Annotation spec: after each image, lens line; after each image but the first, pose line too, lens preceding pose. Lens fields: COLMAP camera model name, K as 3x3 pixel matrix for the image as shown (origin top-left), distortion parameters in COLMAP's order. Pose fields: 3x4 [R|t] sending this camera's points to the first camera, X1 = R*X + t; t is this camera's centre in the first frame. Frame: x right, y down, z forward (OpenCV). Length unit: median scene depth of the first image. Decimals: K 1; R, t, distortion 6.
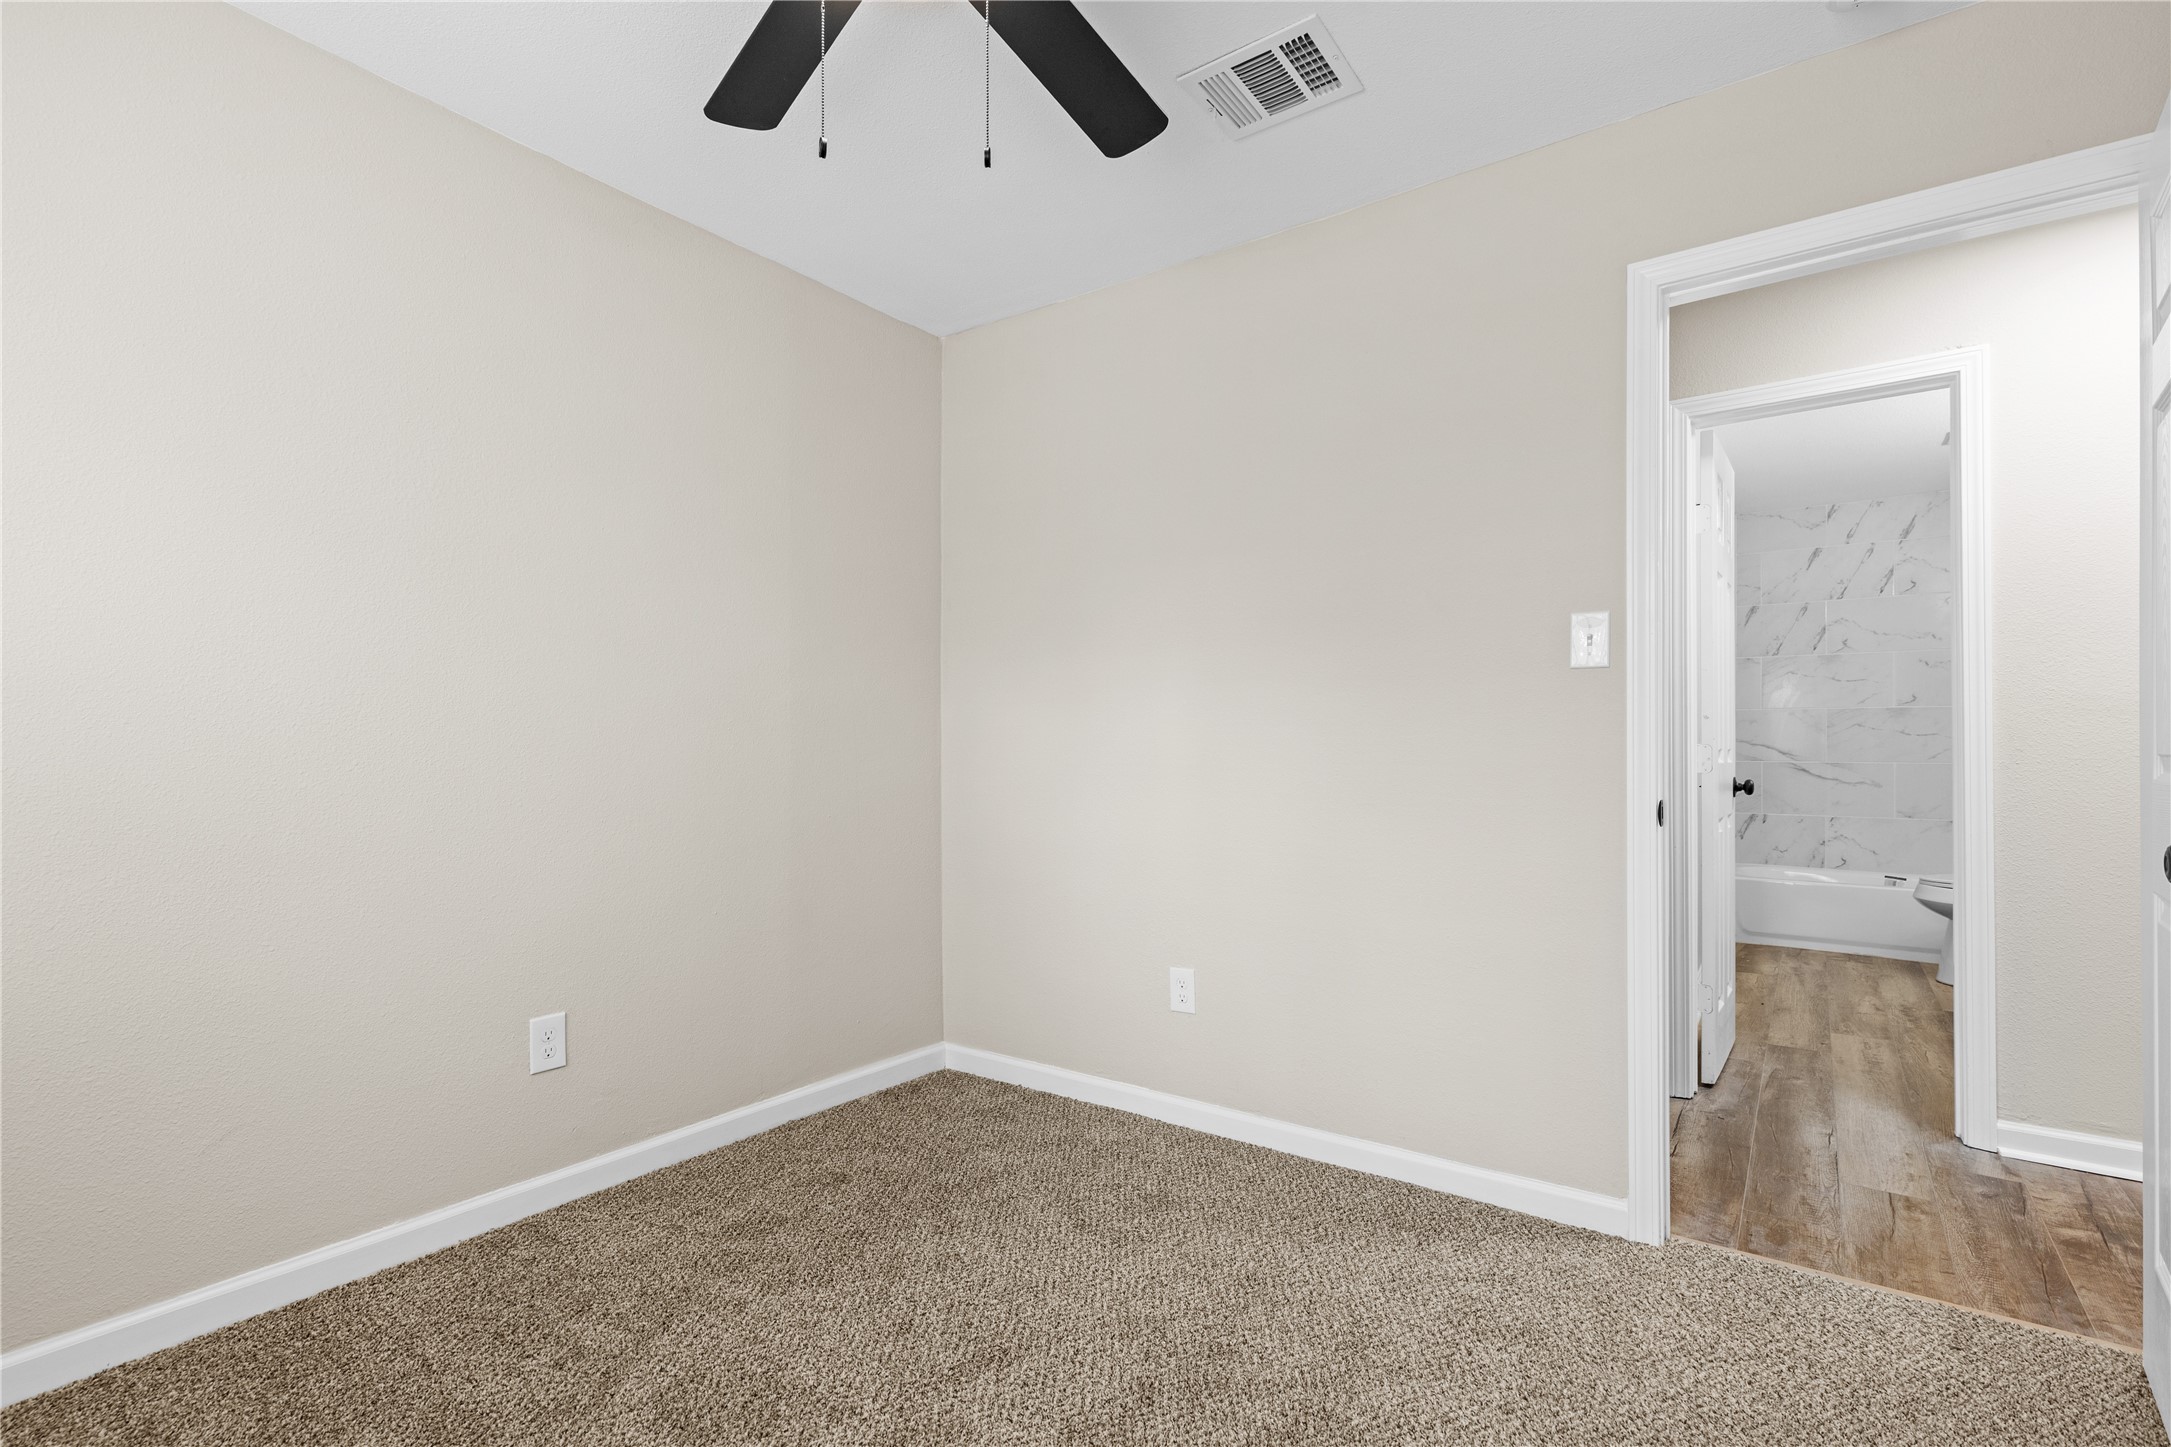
lens RADIAL K [[992.9, 0, 1097.4], [0, 992.9, 739.3], [0, 0, 1]] dist [-0.000154, 0.001201]
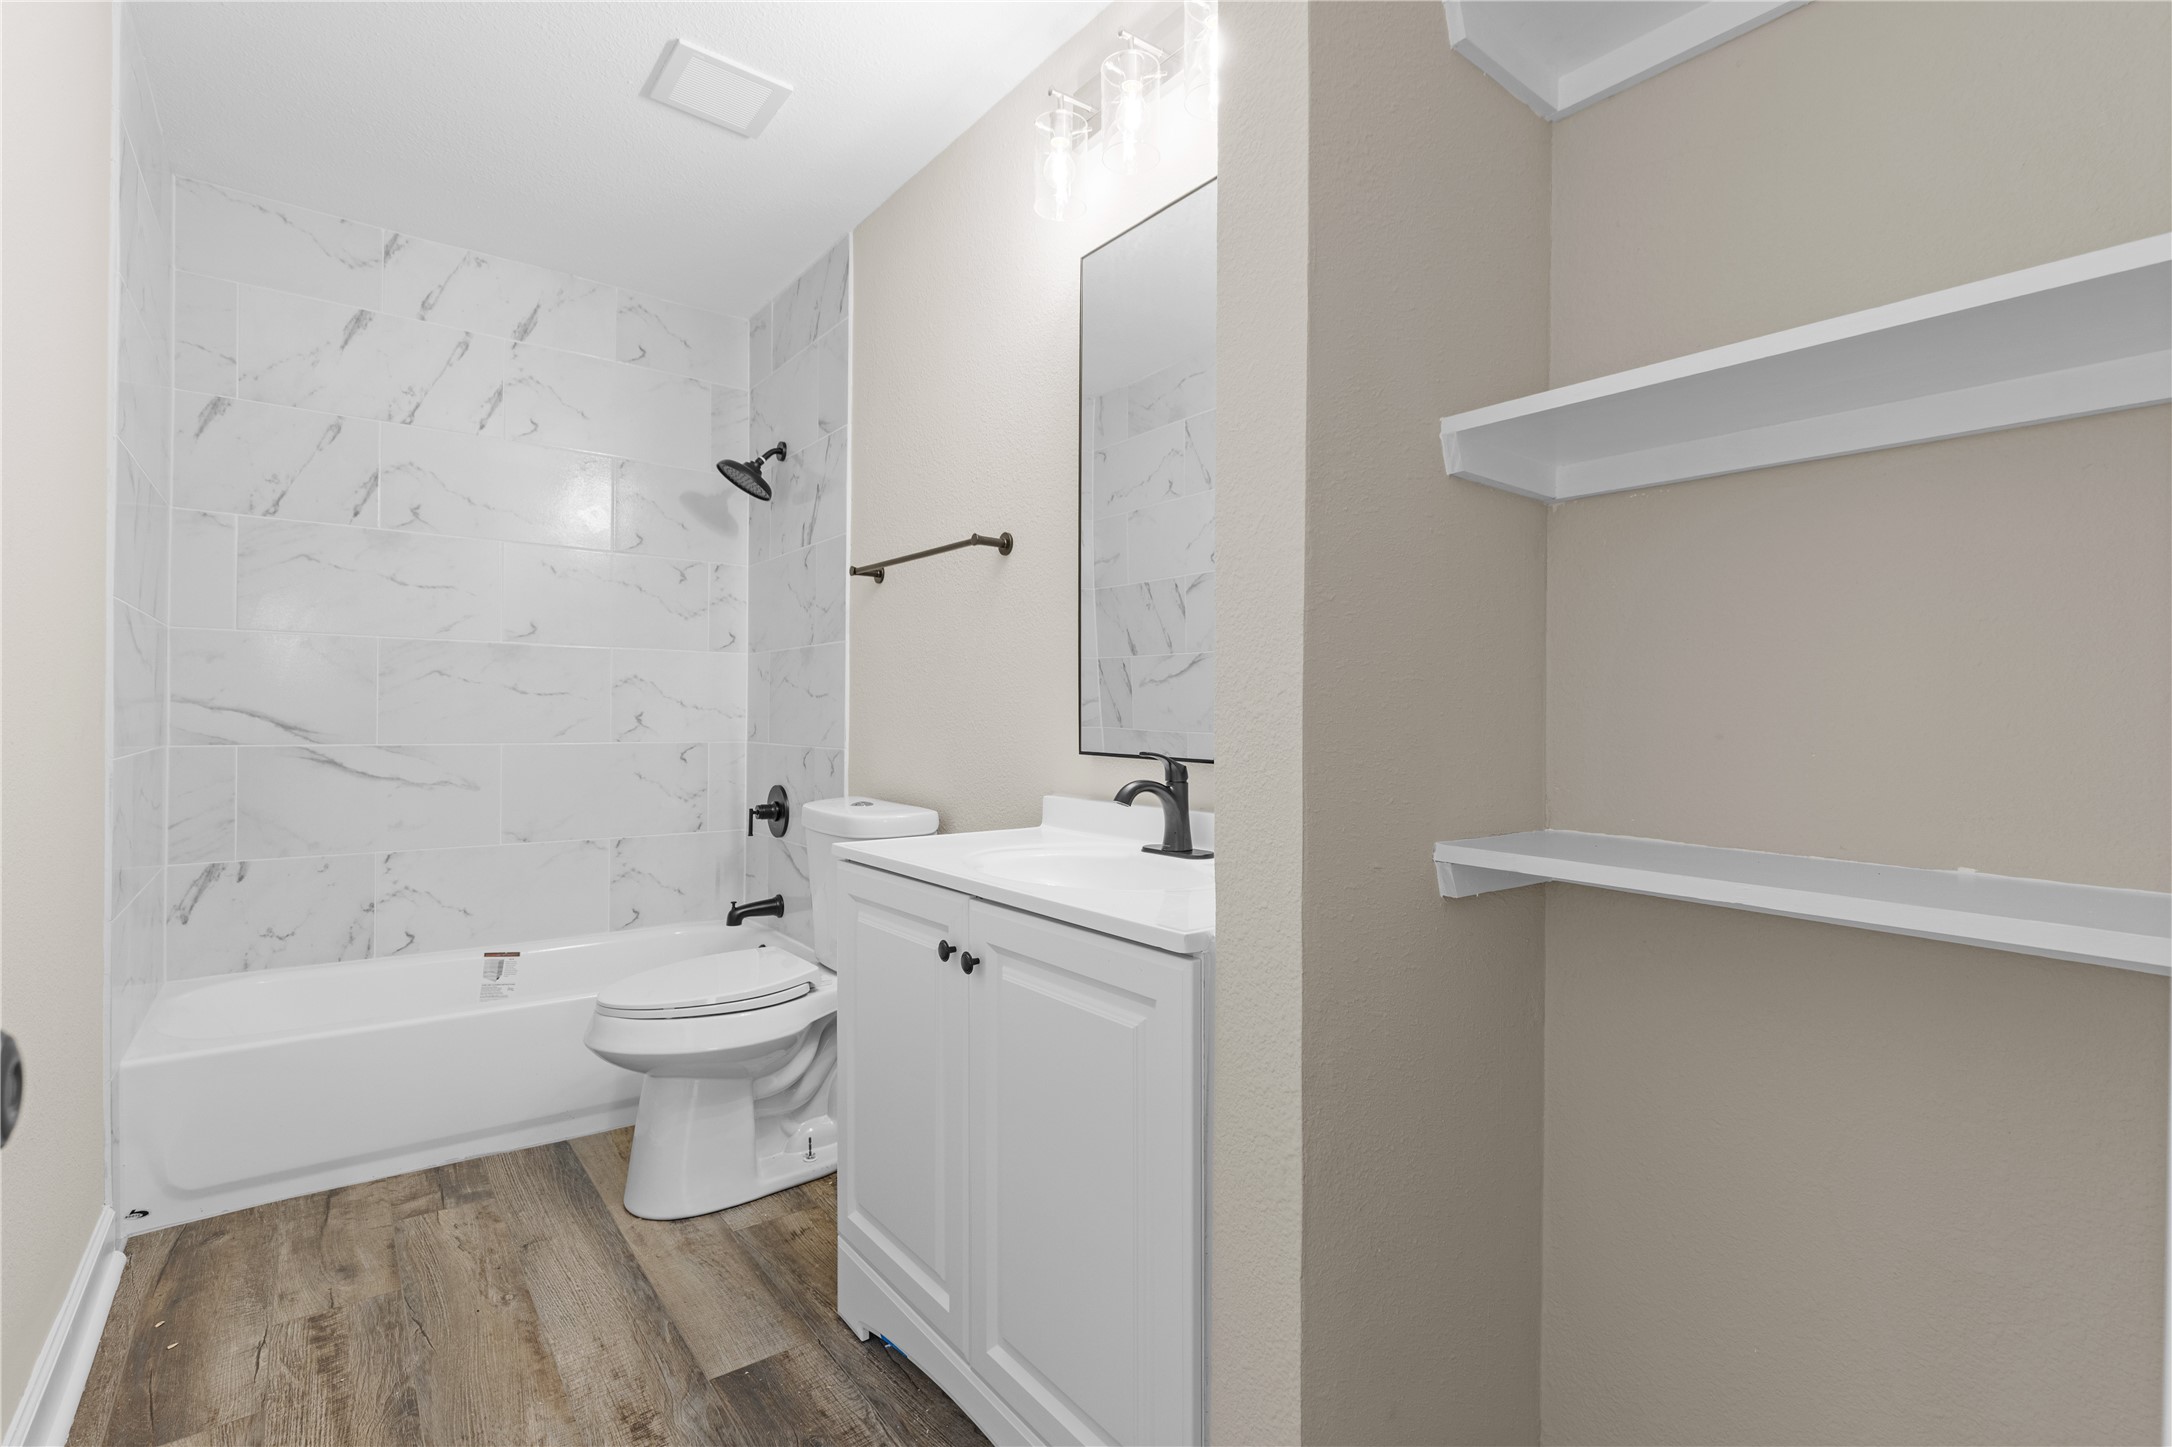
lens RADIAL K [[993.4, 0, 1095.9], [0, 993.4, 721.4], [0, 0, 1]] dist [-0.000154, 0.001201]
pose [[0.271375, -0.009840, 0.962423, 0.350288], [-0.021265, 0.999642, 0.016217, -0.004606], [-0.962239, -0.024867, 0.271068, 0.516289]]
